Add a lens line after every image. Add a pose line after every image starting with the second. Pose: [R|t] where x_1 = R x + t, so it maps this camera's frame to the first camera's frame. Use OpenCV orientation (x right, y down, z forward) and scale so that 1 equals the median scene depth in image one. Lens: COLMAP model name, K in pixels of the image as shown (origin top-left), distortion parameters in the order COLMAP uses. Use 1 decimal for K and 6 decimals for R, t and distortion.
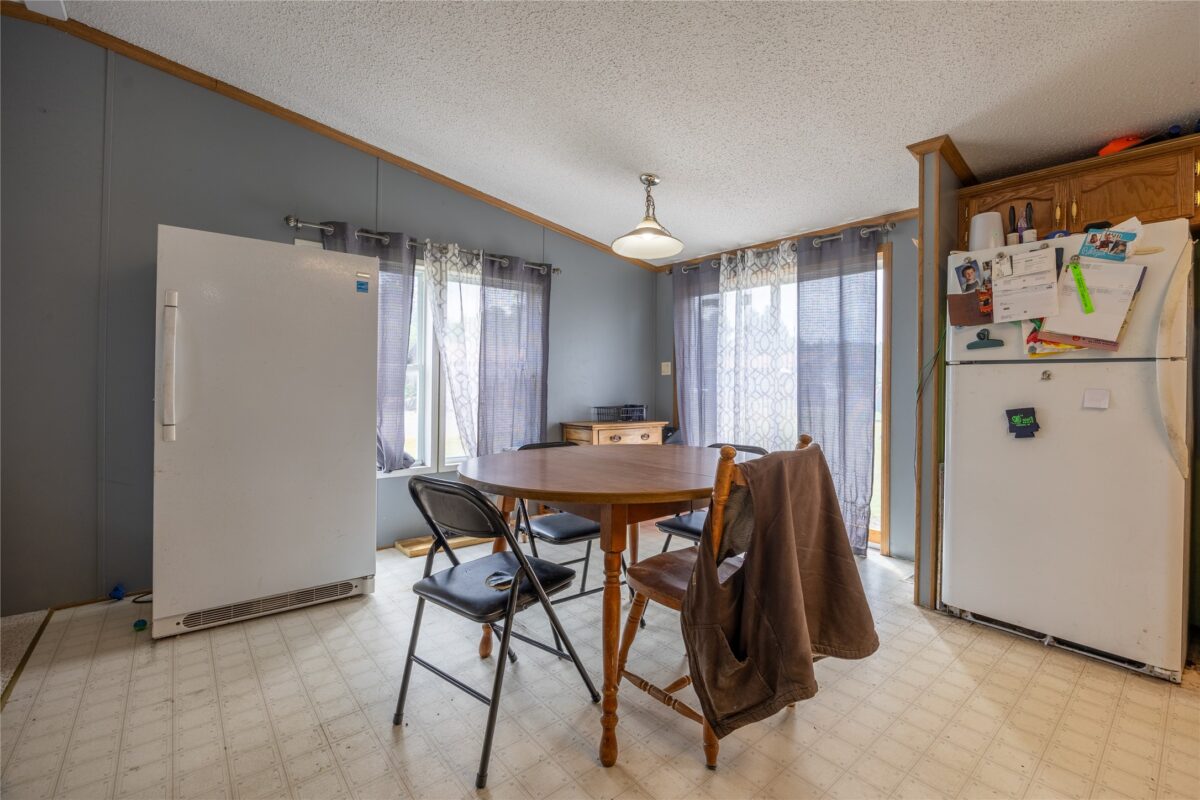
lens RADIAL K [[515.9, 0, 624.2], [0, 515.9, 384.3], [0, 0, 1]] dist [-0.014688, 0.002372]
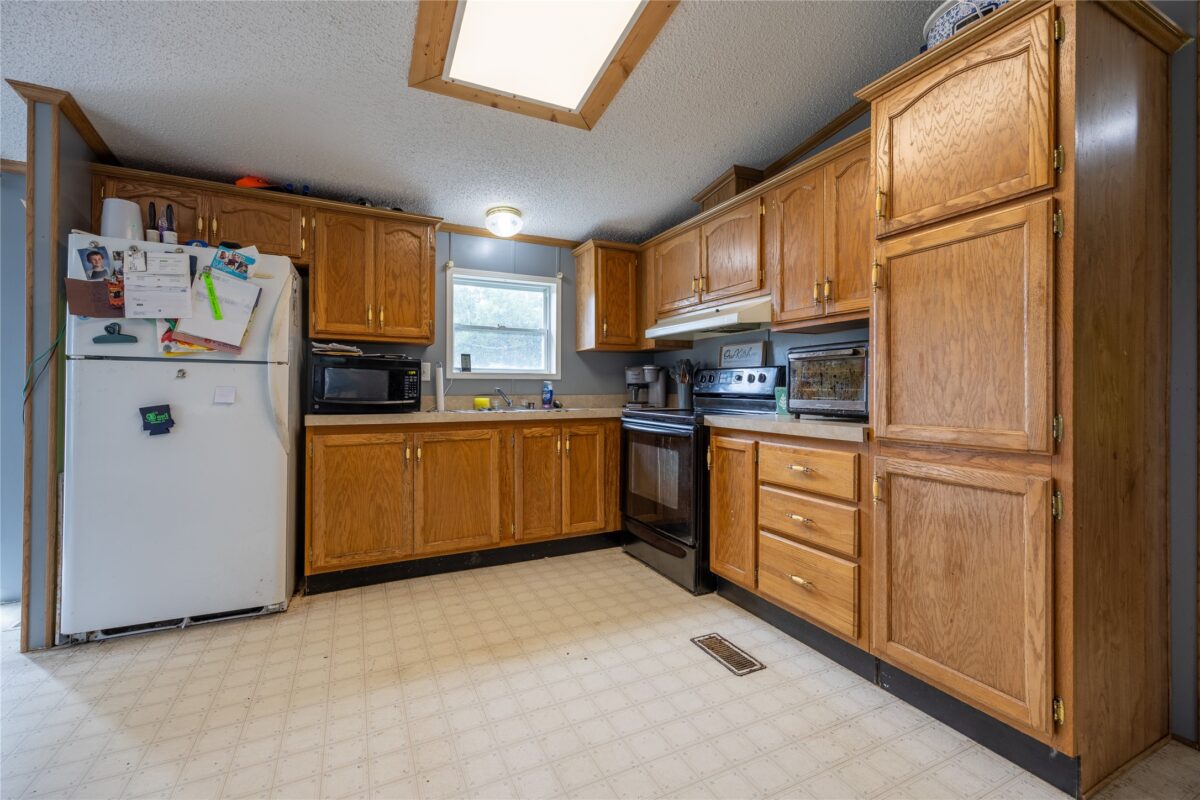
lens RADIAL K [[494.9, 0, 591.6], [0, 494.9, 389.1], [0, 0, 1]] dist [0.003168, -0.000290]
pose [[0.266629, -0.007194, 0.963772, 0.057145], [-0.005177, 0.999947, 0.008897, 0.000823], [-0.963785, -0.007361, 0.266578, -0.081990]]
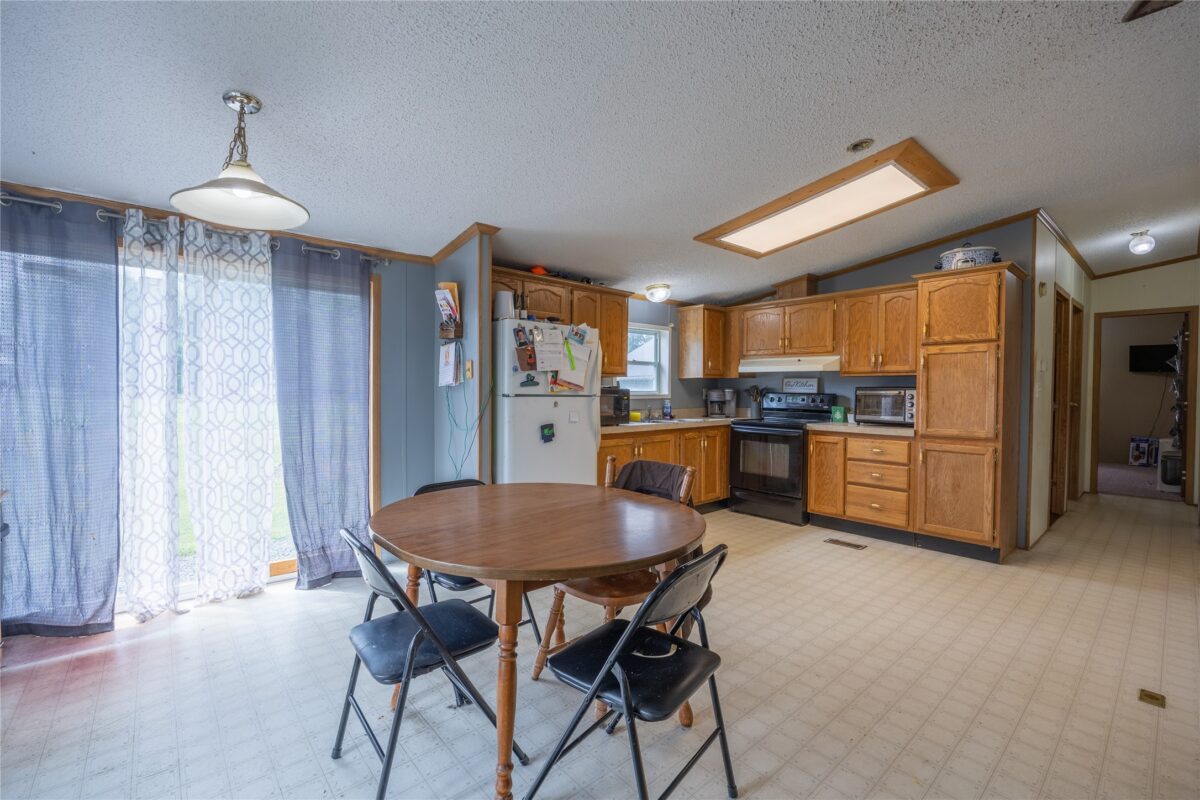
lens RADIAL K [[515.9, 0, 610.5], [0, 515.9, 400.7], [0, 0, 1]] dist [-0.014688, 0.002372]
pose [[-0.009151, -0.030040, 0.999507, -0.805723], [-0.010321, 0.999498, 0.029946, -0.073910], [-0.999905, -0.010042, -0.009456, 0.749902]]
